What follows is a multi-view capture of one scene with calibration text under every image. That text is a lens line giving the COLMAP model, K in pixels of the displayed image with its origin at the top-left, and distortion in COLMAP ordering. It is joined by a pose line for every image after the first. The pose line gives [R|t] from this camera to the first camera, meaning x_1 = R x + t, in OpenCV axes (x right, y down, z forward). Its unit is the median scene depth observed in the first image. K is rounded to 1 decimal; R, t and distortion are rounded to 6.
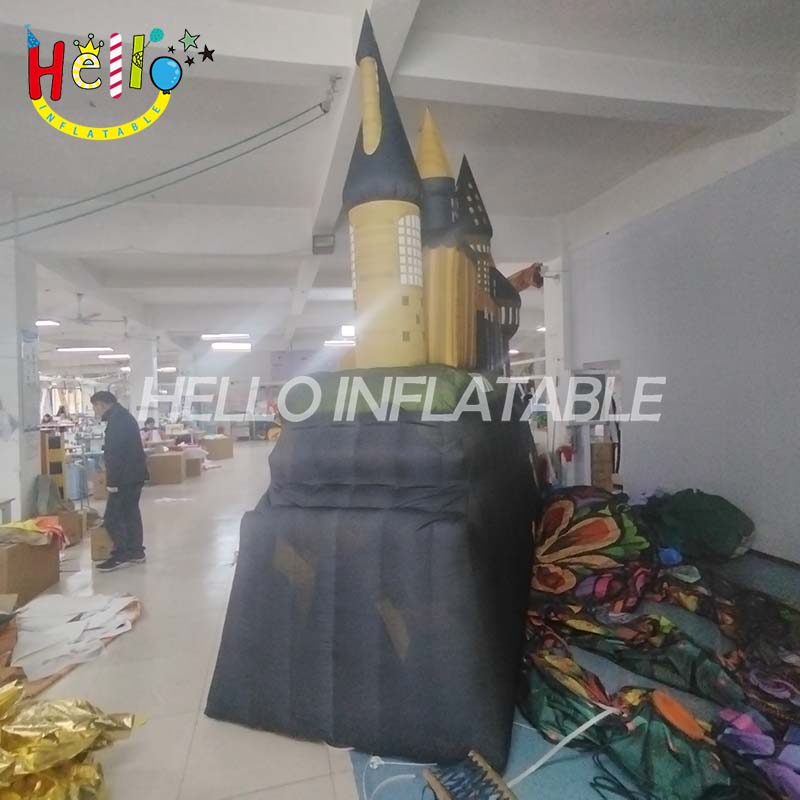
lens RADIAL K [[485.6, 0, 391.6], [0, 485.6, 400.5], [0, 0, 1]] dist [-0.029334, 0.000657]
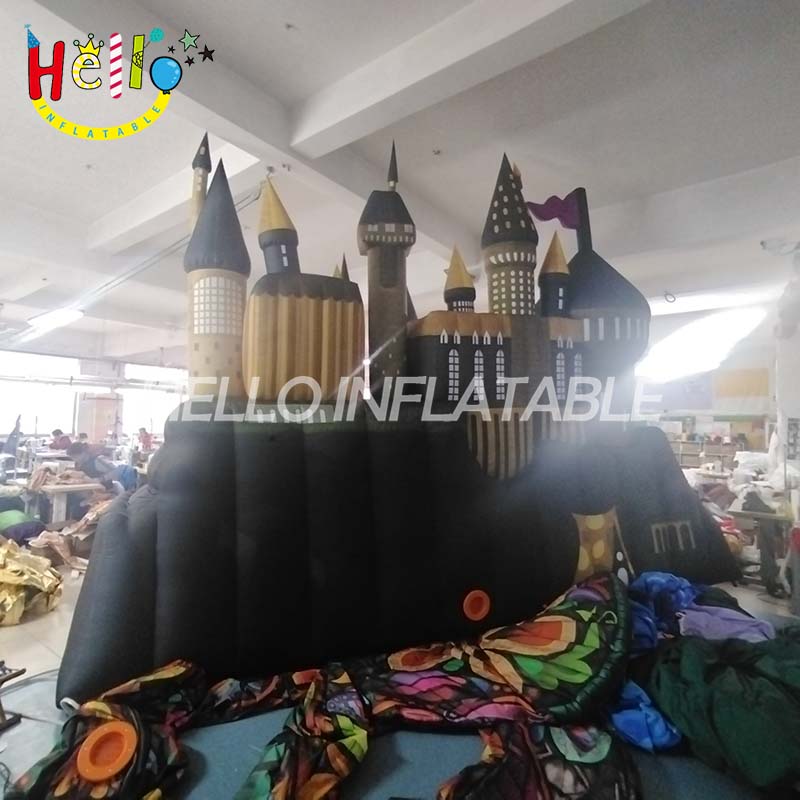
lens RADIAL K [[485.6, 0, 391.6], [0, 485.6, 400.5], [0, 0, 1]] dist [-0.029334, 0.000657]
pose [[0.641749, 0.022380, -0.766588, 0.937449], [-0.054536, 0.998375, -0.016508, -0.051588], [0.764973, 0.052400, 0.641927, 0.415179]]
